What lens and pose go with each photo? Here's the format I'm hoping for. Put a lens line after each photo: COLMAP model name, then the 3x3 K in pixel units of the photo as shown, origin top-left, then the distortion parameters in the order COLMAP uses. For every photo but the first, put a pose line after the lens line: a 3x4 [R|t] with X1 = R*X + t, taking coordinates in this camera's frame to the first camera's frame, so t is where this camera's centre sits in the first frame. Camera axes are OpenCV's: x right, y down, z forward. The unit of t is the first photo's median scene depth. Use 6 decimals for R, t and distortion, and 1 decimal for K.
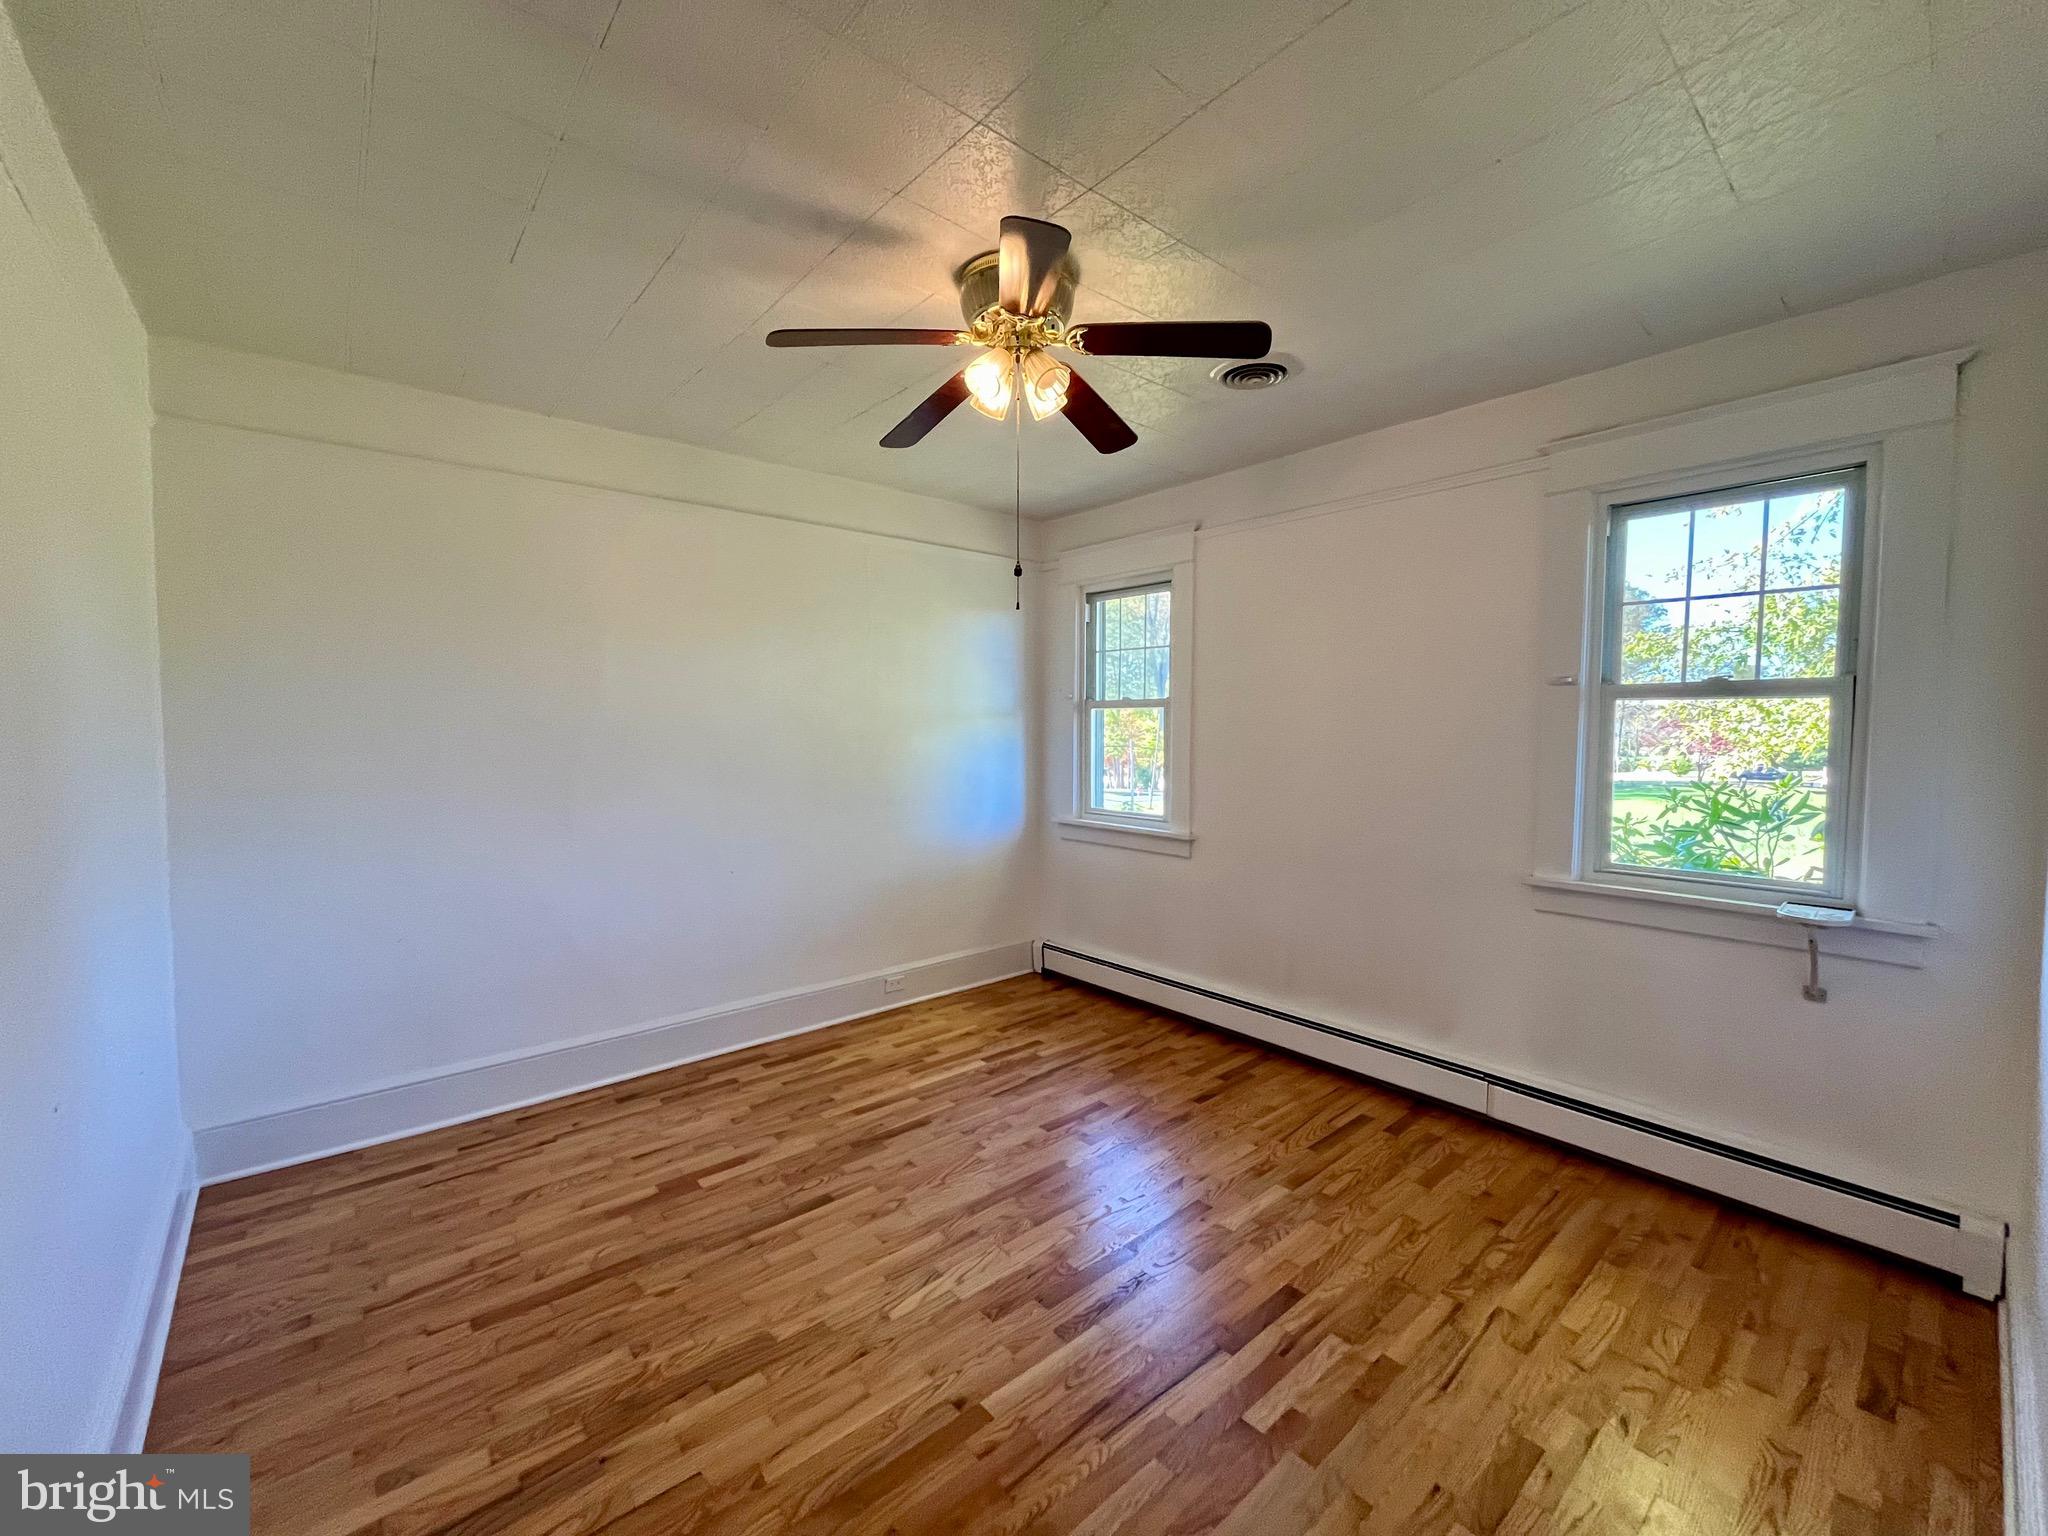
lens RADIAL K [[827.1, 0, 1024.0], [0, 827.1, 768.0], [0, 0, 1]] dist [0.000865, -0.000045]
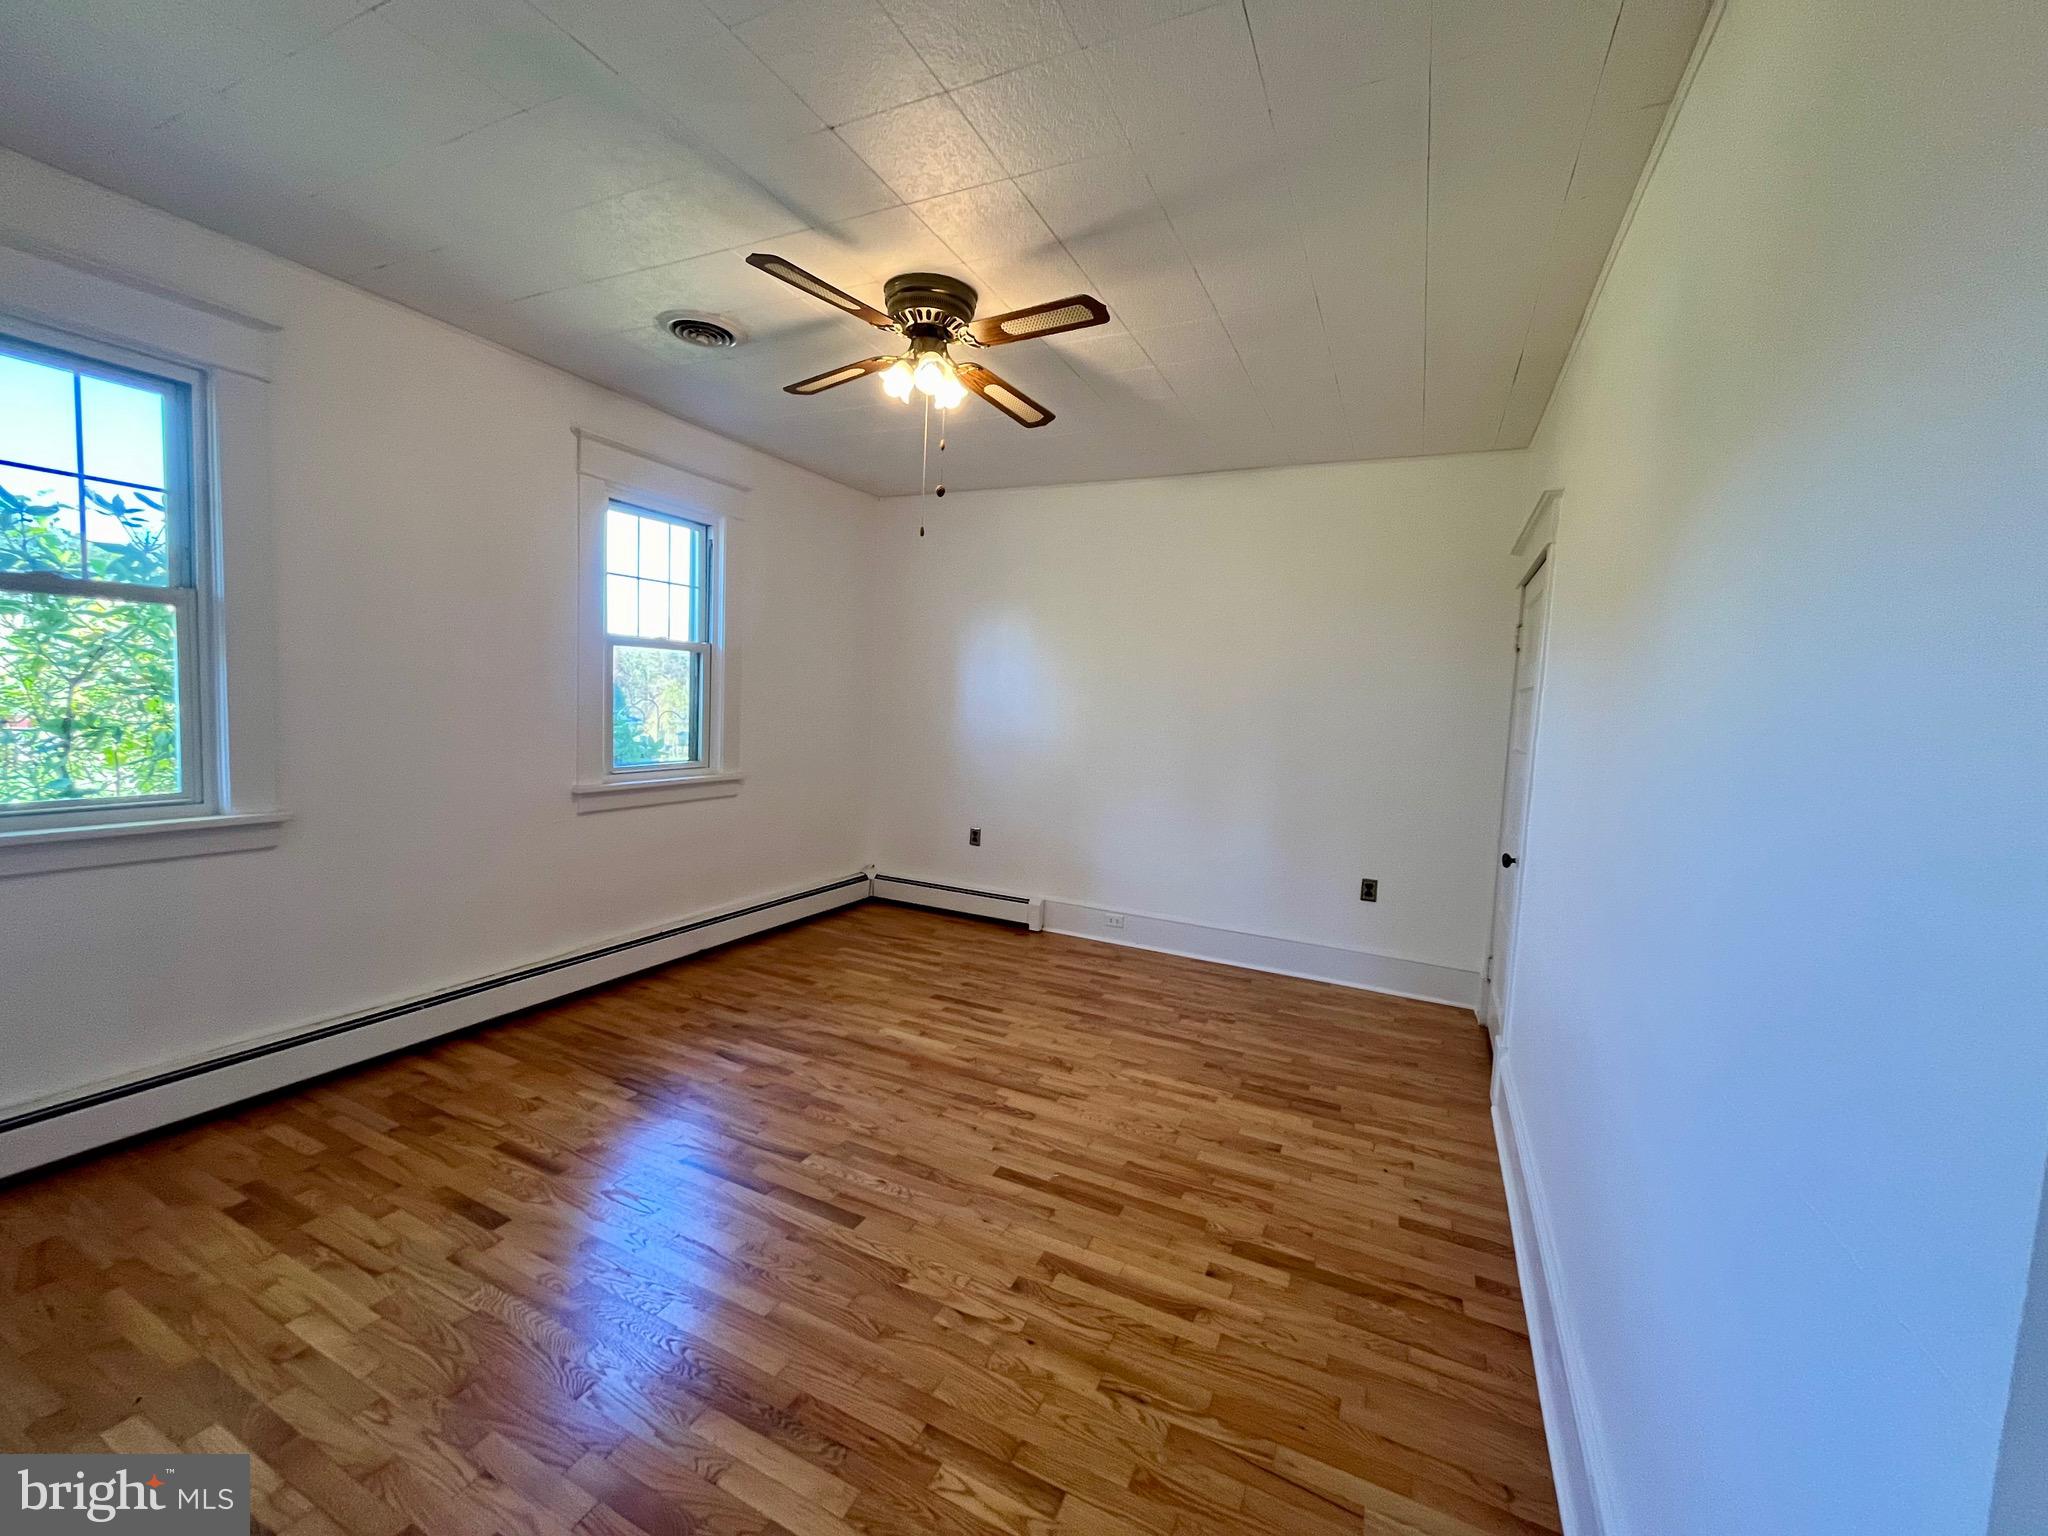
lens RADIAL K [[827.1, 0, 1024.0], [0, 827.1, 768.0], [0, 0, 1]] dist [0.000865, -0.000045]
pose [[-0.398637, -0.114595, 0.909921, -0.759203], [-0.017413, 0.992930, 0.117420, -0.050413], [-0.916943, 0.030963, -0.397814, 0.892425]]
